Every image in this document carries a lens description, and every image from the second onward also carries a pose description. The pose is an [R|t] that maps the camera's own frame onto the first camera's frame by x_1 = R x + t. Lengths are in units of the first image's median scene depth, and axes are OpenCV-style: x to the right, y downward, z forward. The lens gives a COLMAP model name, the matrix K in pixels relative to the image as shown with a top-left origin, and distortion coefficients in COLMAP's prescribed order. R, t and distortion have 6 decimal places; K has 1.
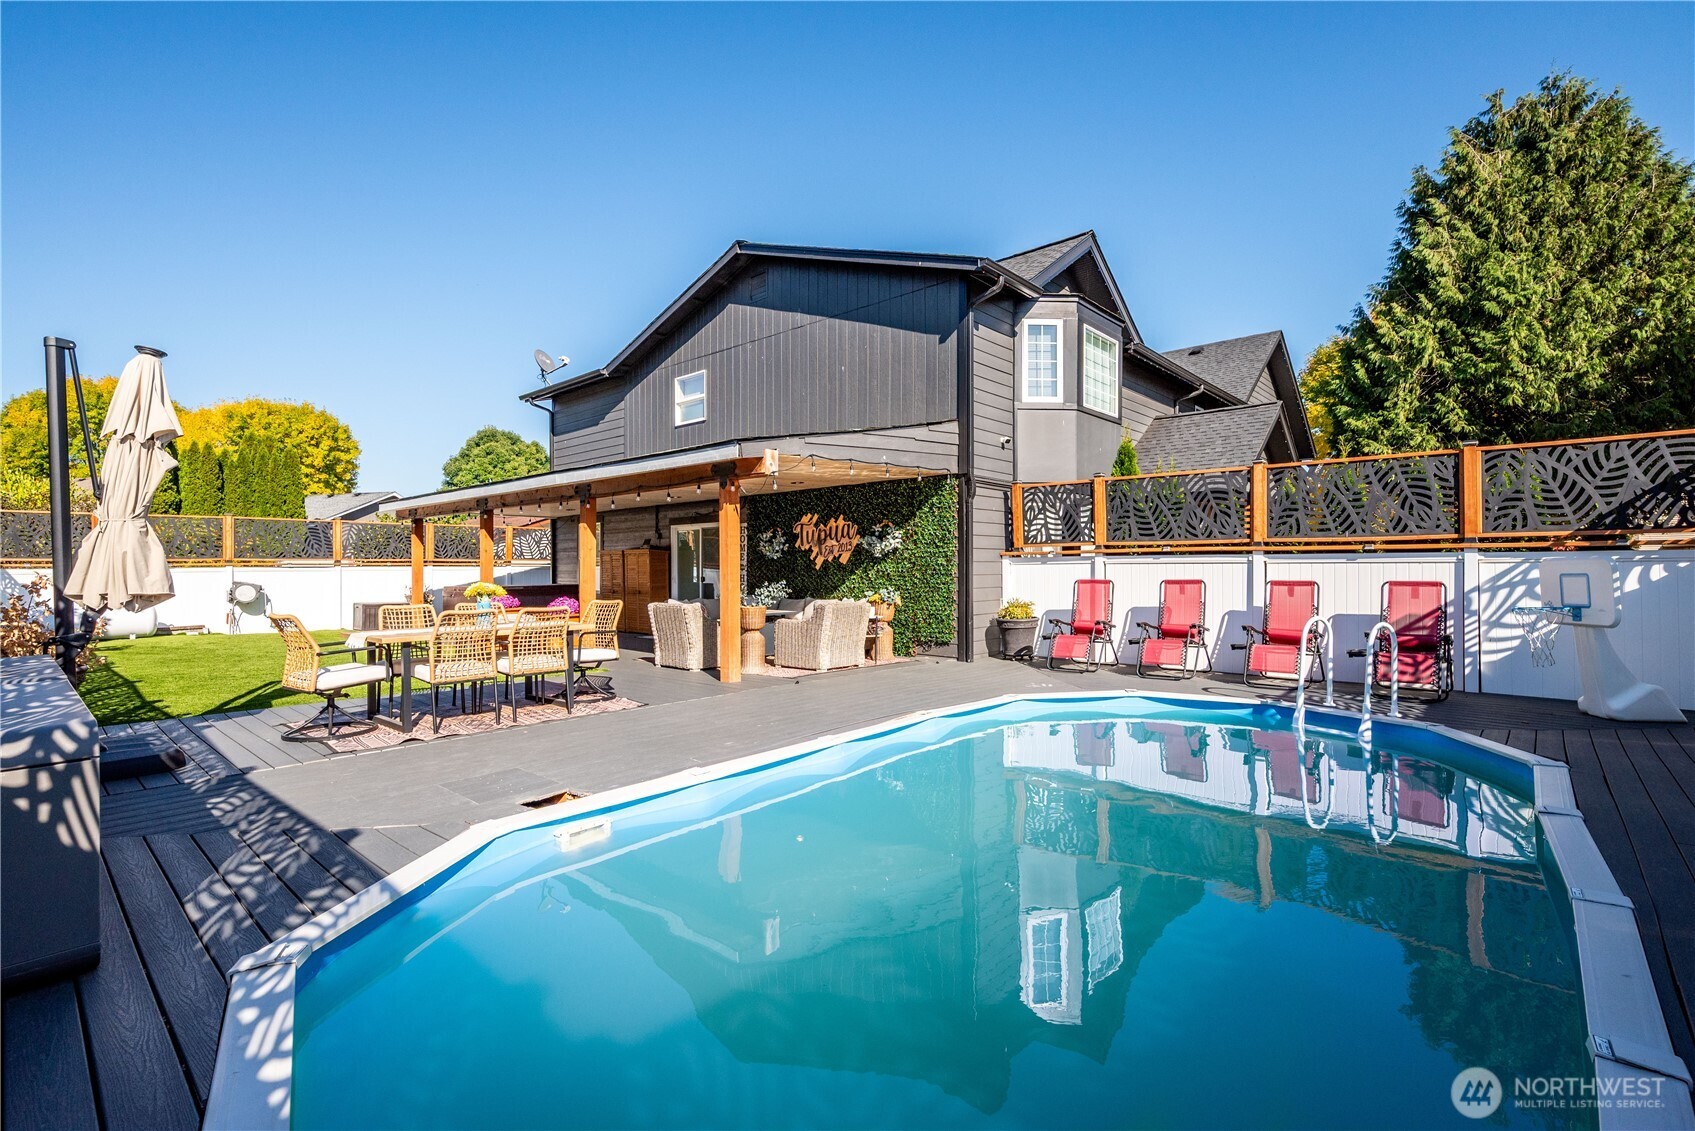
lens RADIAL K [[771.7, 0, 858.9], [0, 771.7, 605.5], [0, 0, 1]] dist [-0.014719, 0.002450]
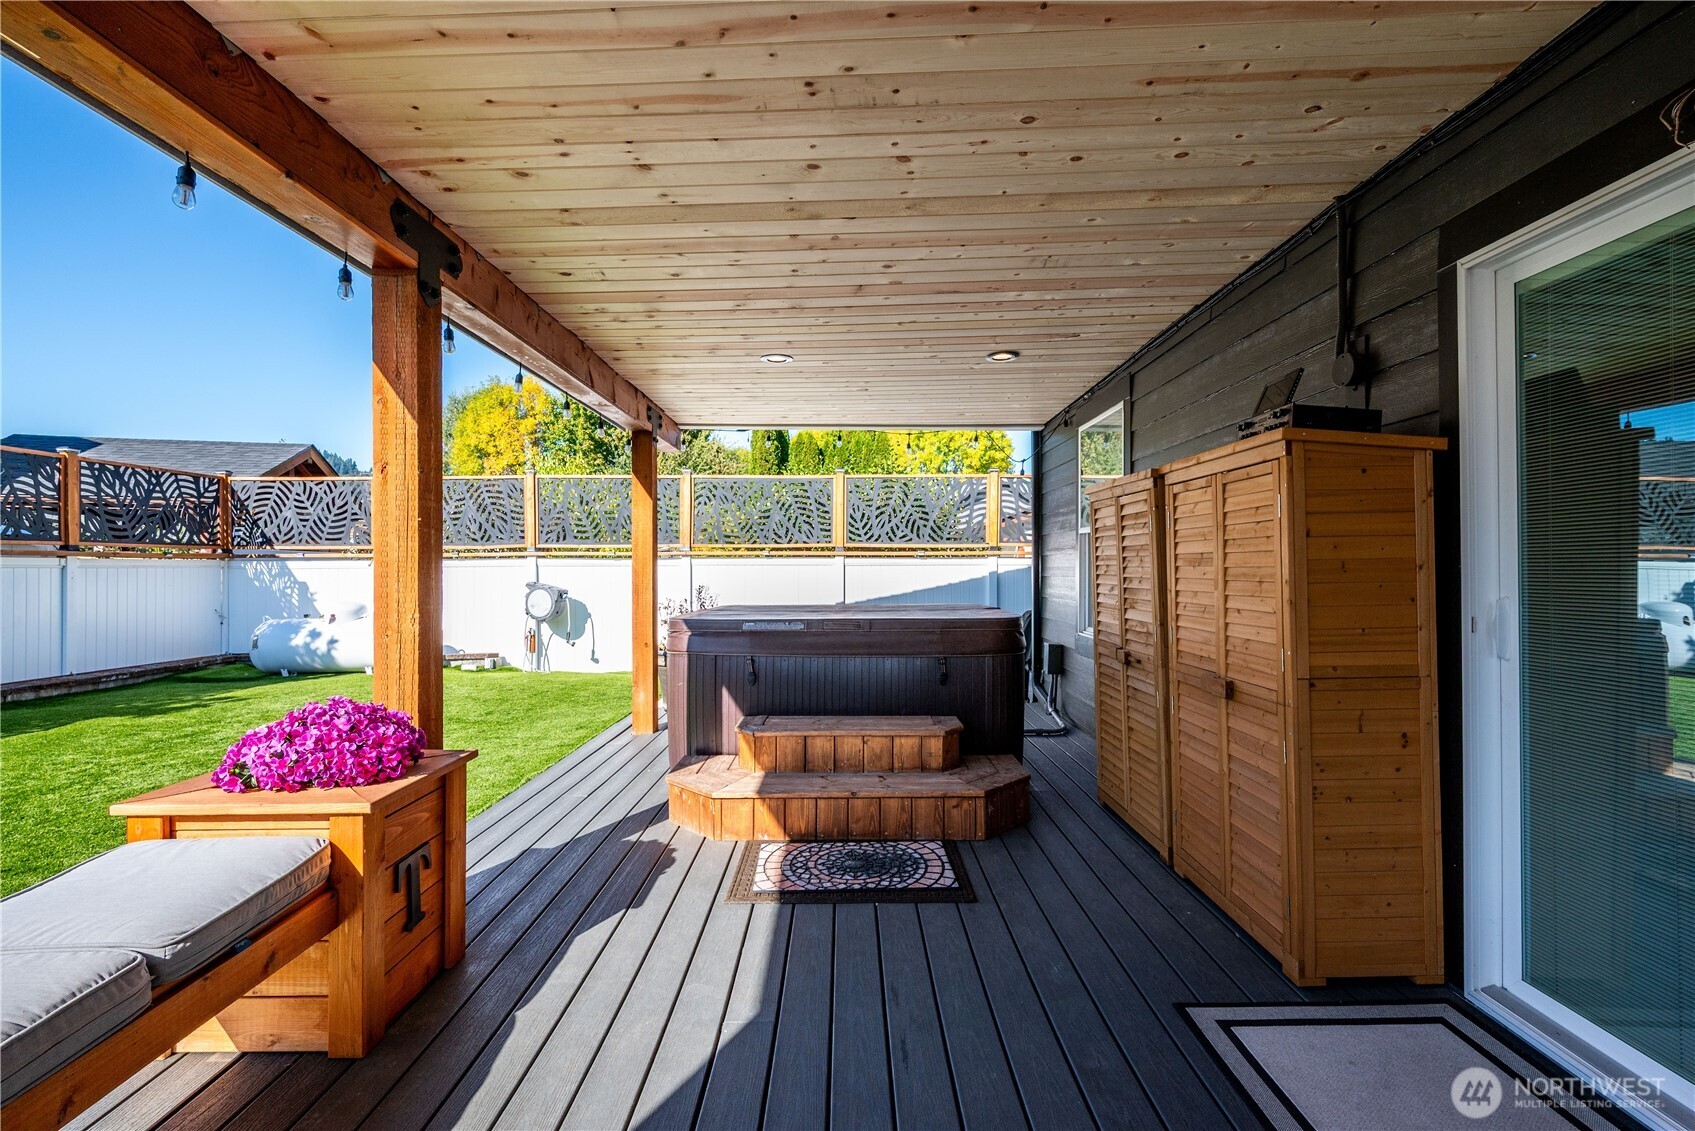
lens RADIAL K [[771.7, 0, 851.5], [0, 771.7, 560.6], [0, 0, 1]] dist [-0.014719, 0.002450]
pose [[0.675195, -0.006784, -0.737608, -0.265053], [-0.031578, 0.998775, -0.038092, -0.047354], [0.736963, 0.049012, 0.674153, 1.011354]]
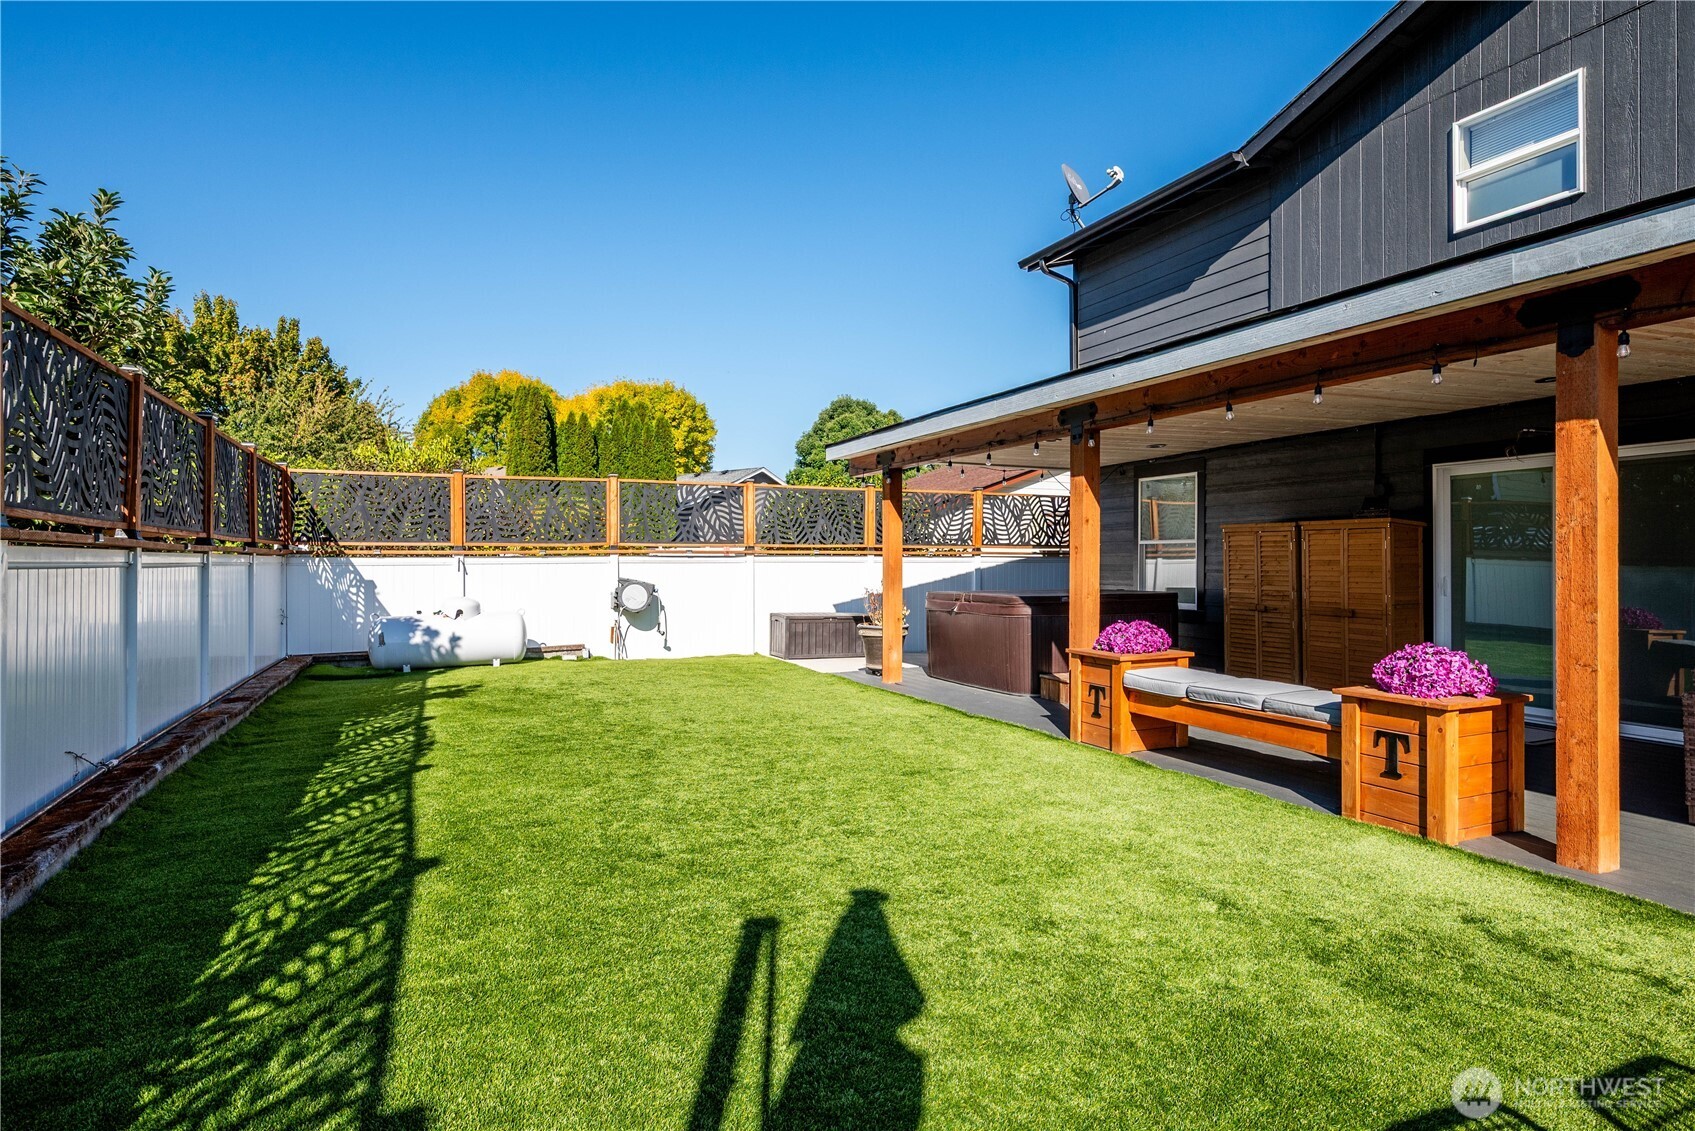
lens RADIAL K [[902.2, 0, 861.8], [0, 902.2, 568.8], [0, 0, 1]] dist [-0.017386, -0.000450]
pose [[0.919777, 0.004099, -0.392421, -0.416778], [-0.018337, 0.999302, -0.032540, -0.028550], [0.392014, 0.037125, 0.919210, 0.519058]]
